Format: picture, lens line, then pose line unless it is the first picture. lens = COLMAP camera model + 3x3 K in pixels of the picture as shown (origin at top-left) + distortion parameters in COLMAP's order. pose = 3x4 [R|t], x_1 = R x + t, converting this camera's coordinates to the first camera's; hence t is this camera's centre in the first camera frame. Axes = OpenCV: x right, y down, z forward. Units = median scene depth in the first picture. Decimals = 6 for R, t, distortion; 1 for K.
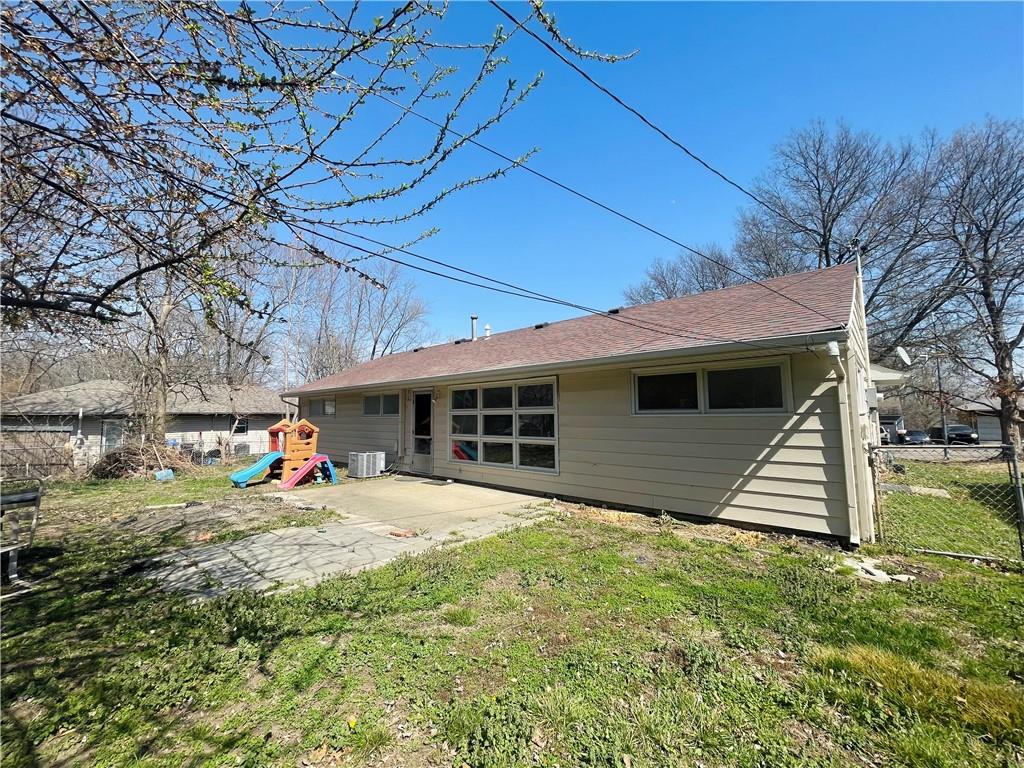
lens RADIAL K [[409.6, 0, 507.0], [0, 409.6, 379.4], [0, 0, 1]] dist [-0.001317, -0.000305]
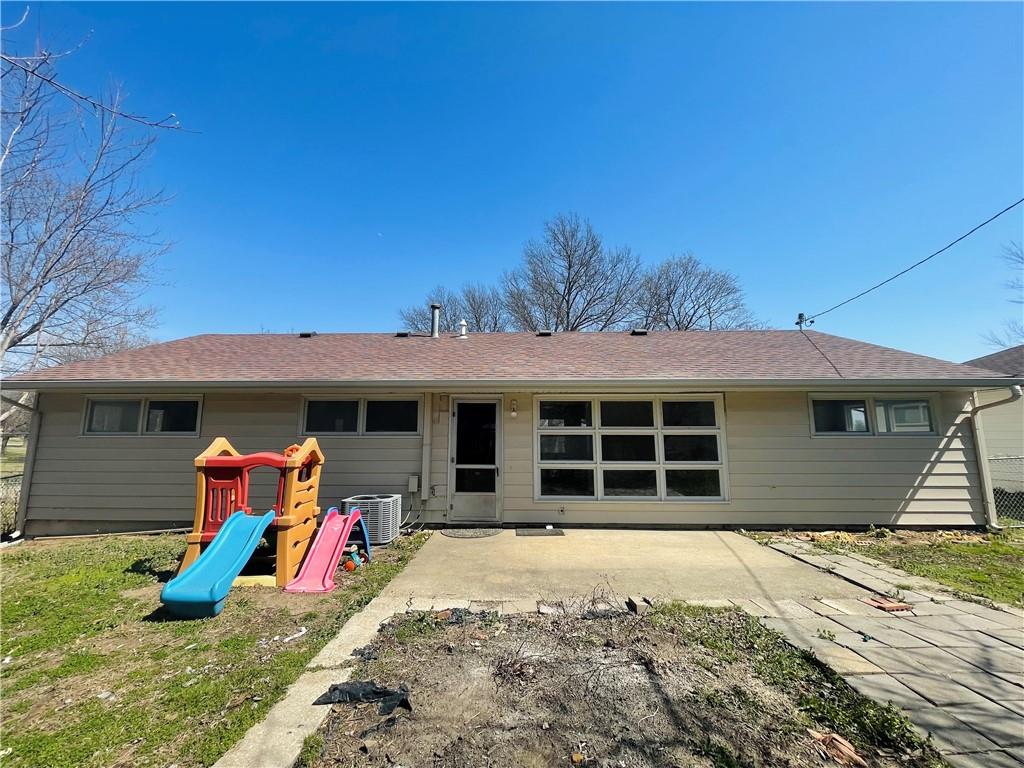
lens RADIAL K [[409.6, 0, 507.0], [0, 409.6, 379.4], [0, 0, 1]] dist [-0.001317, -0.000305]
pose [[0.752287, 0.101140, 0.651026, -0.782988], [-0.064867, 0.994716, -0.079577, 0.060805], [-0.655634, 0.017635, 0.754873, 0.578615]]
